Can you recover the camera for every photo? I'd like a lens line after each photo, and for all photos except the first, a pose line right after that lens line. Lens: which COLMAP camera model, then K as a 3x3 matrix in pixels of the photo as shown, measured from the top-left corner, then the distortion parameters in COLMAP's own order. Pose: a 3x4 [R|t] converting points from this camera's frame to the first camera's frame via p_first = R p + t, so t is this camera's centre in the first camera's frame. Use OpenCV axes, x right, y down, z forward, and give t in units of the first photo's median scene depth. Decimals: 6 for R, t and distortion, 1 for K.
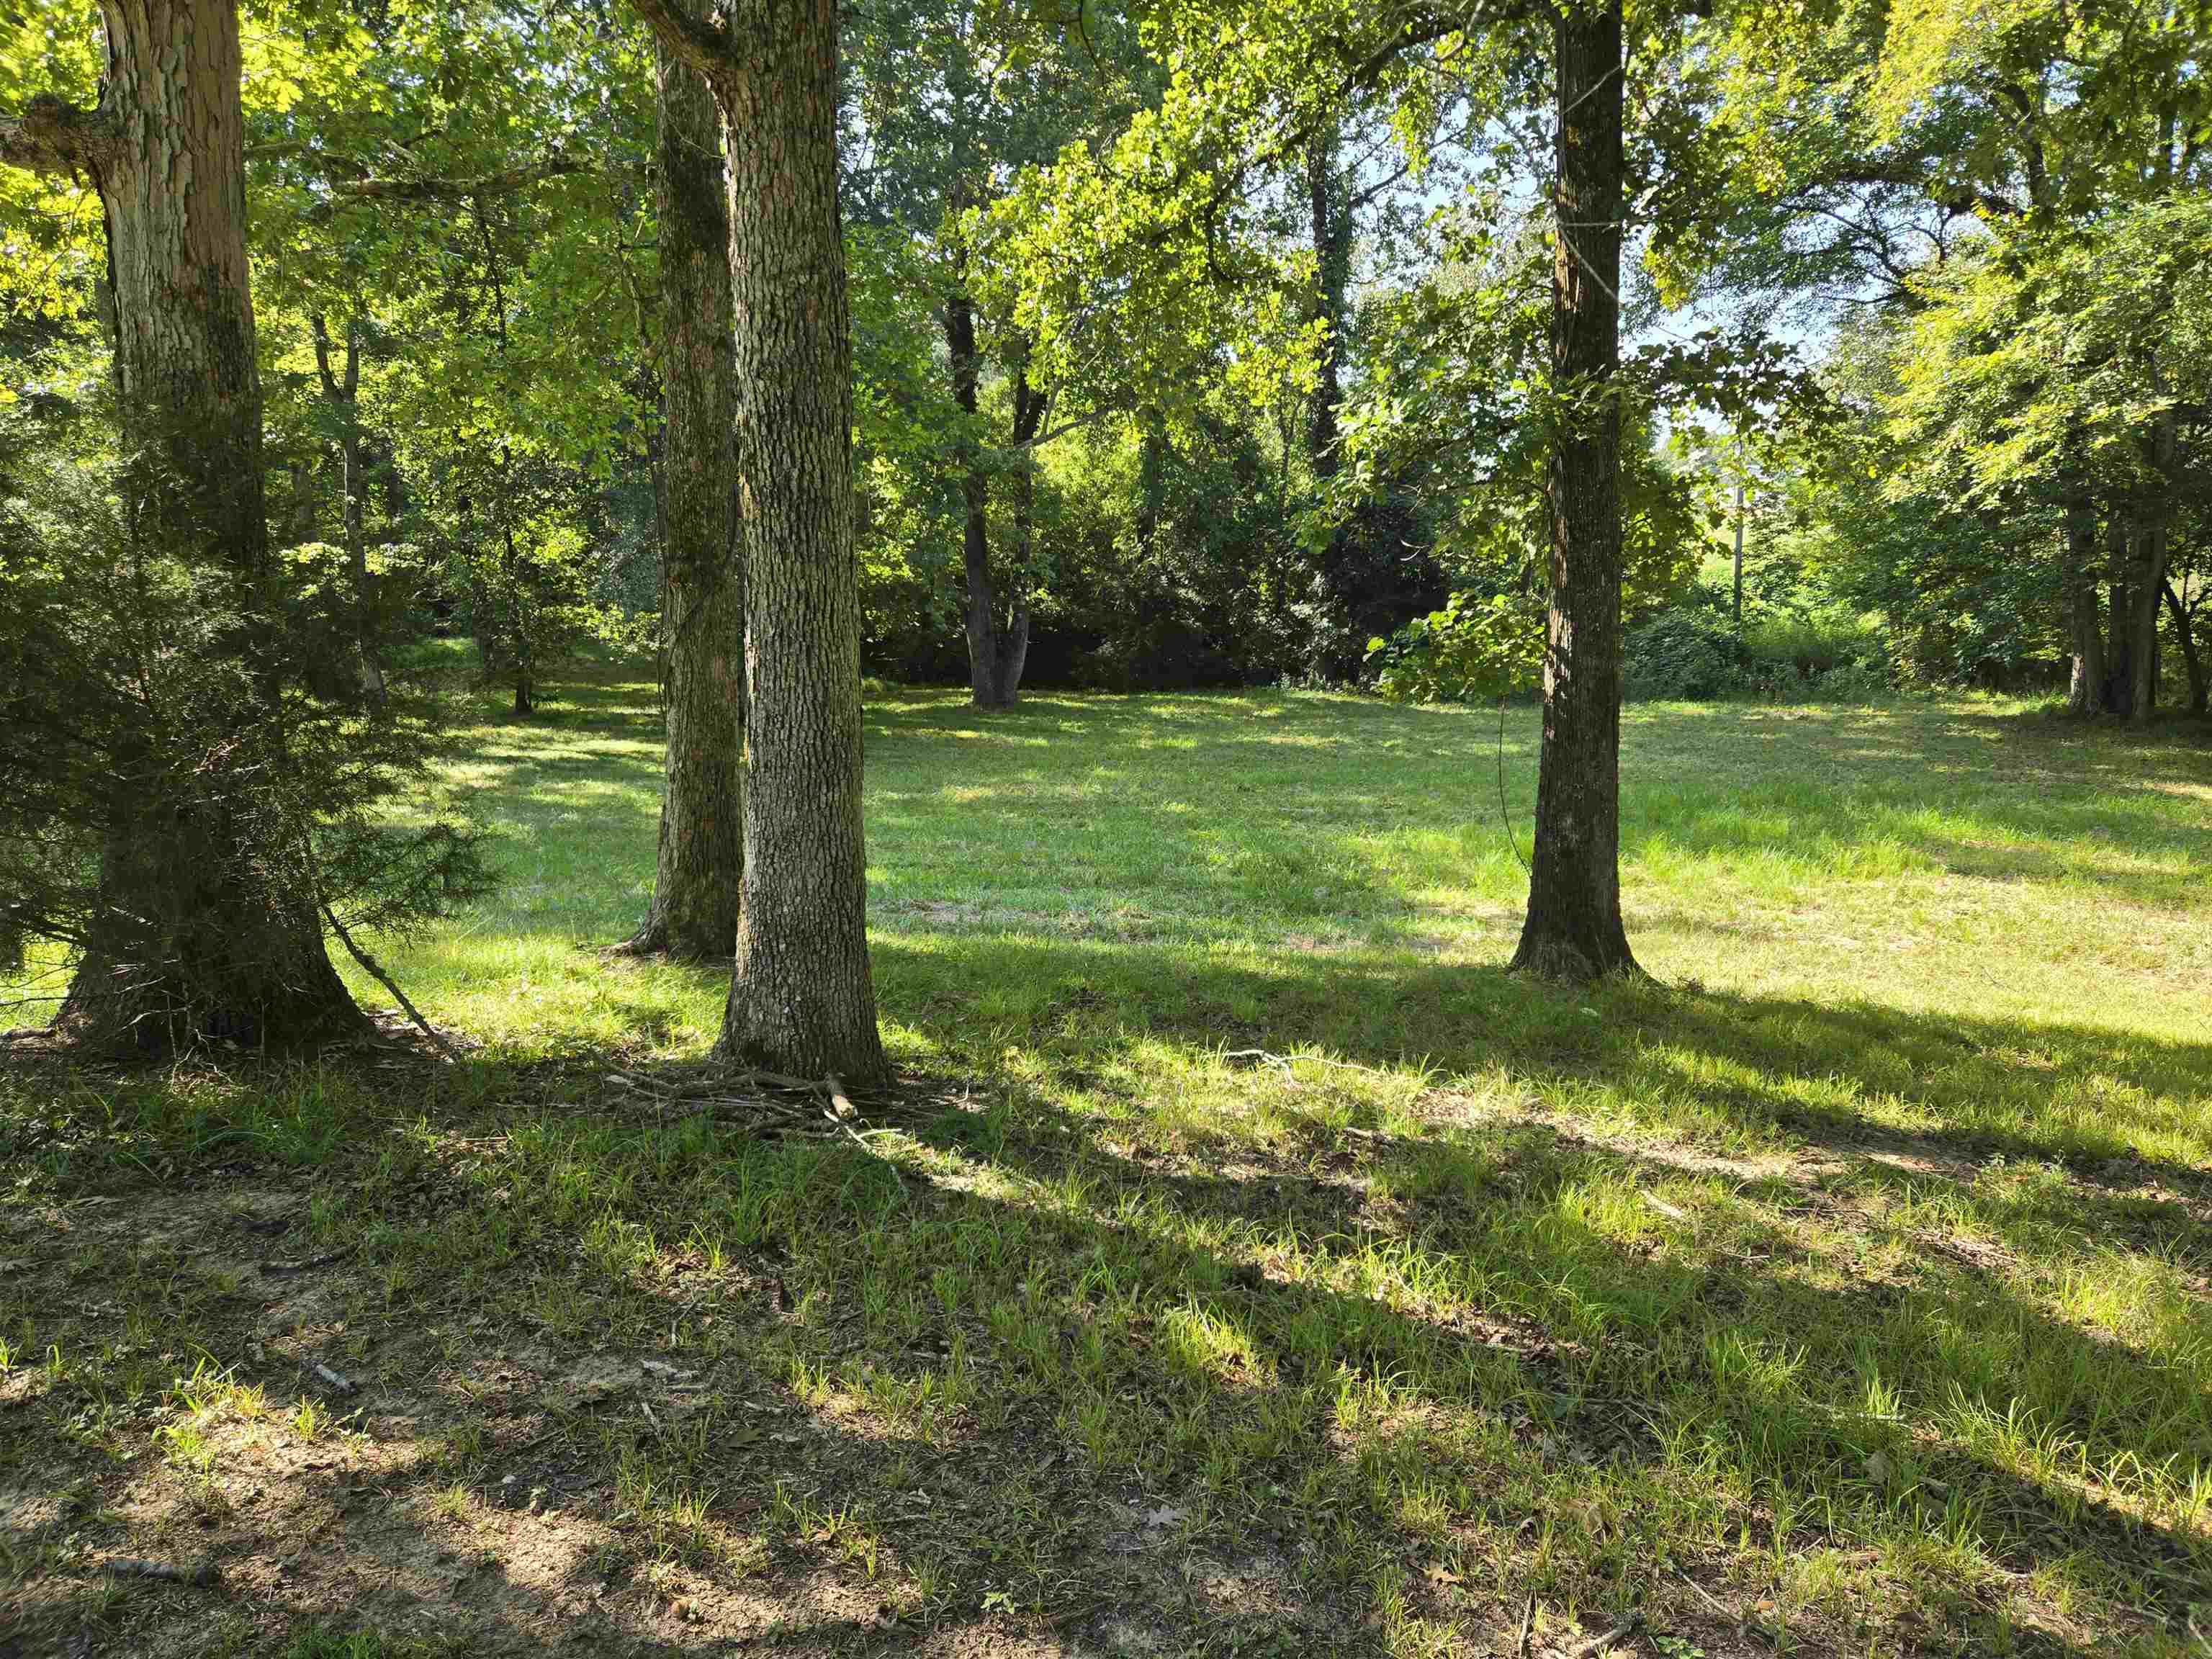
lens RADIAL K [[1490.8, 0, 1106.0], [0, 1490.8, 829.5], [0, 0, 1]] dist [0.059027, -0.037554]
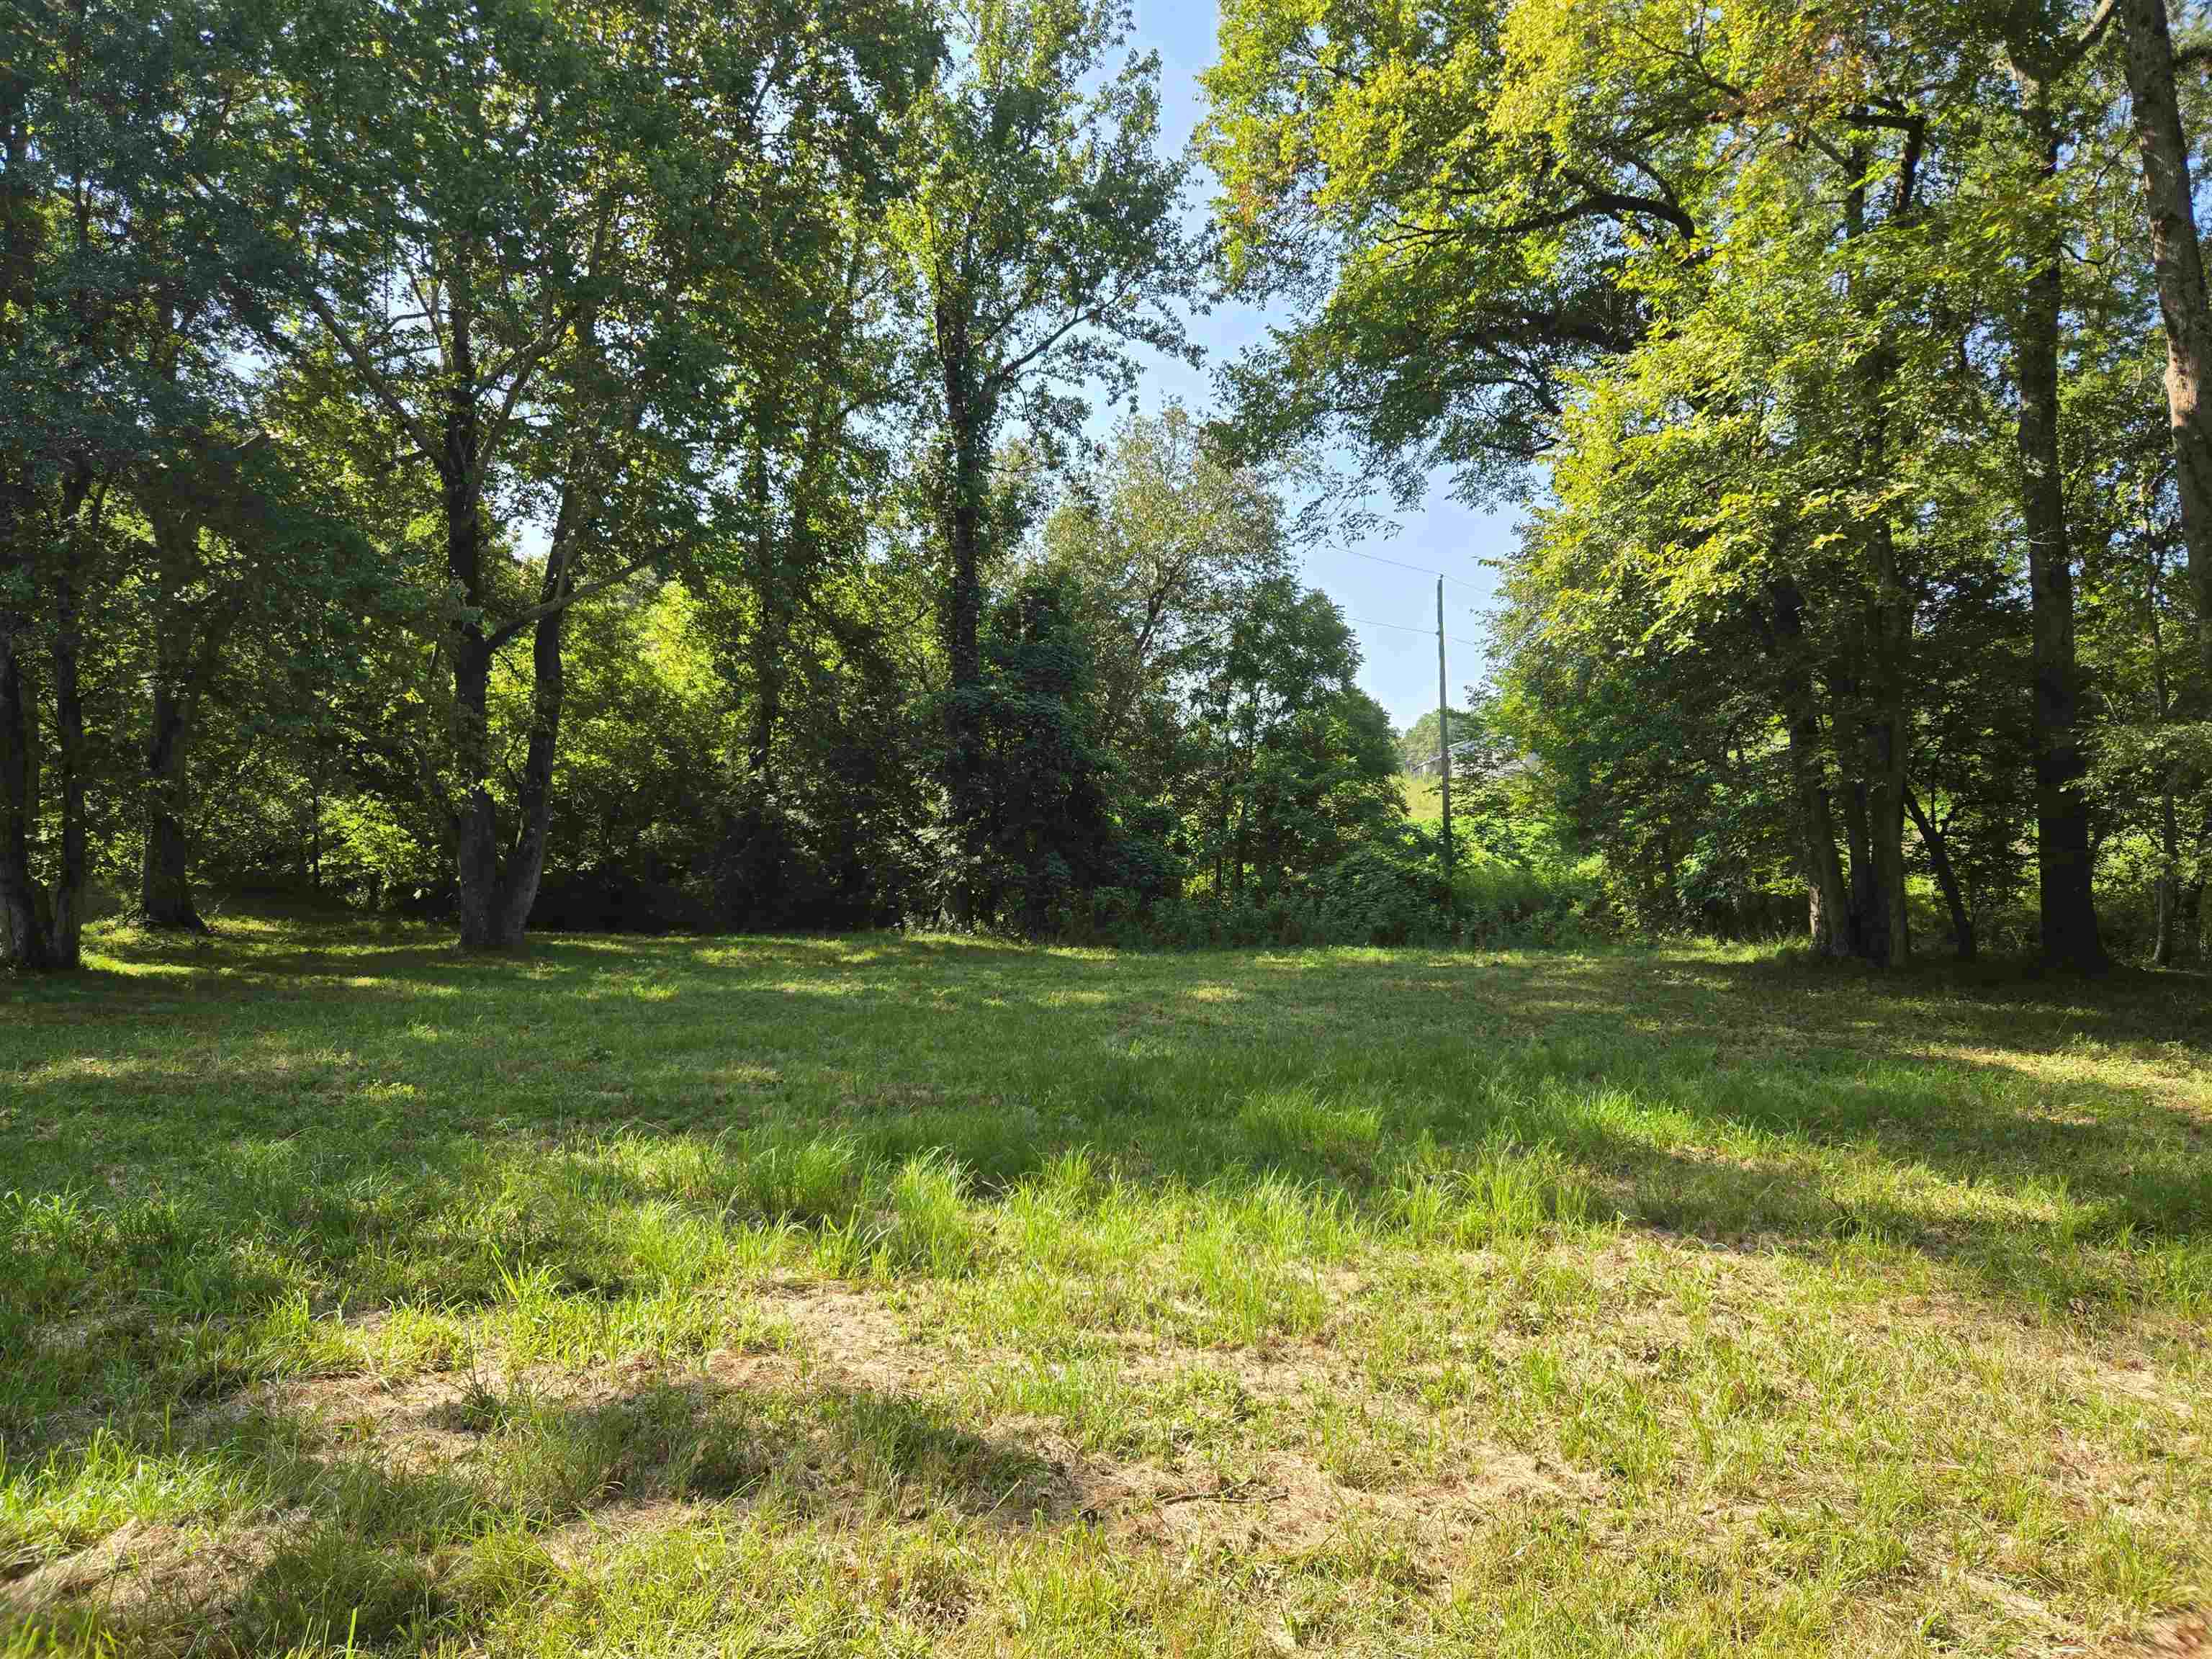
lens RADIAL K [[1413.1, 0, 1106.0], [0, 1413.1, 829.5], [0, 0, 1]] dist [0.017987, -0.002945]
pose [[0.993865, 0.017658, 0.109186, 0.175366], [0.003058, 0.982410, -0.186712, -0.006385], [-0.110562, 0.185900, 0.976328, 0.286483]]
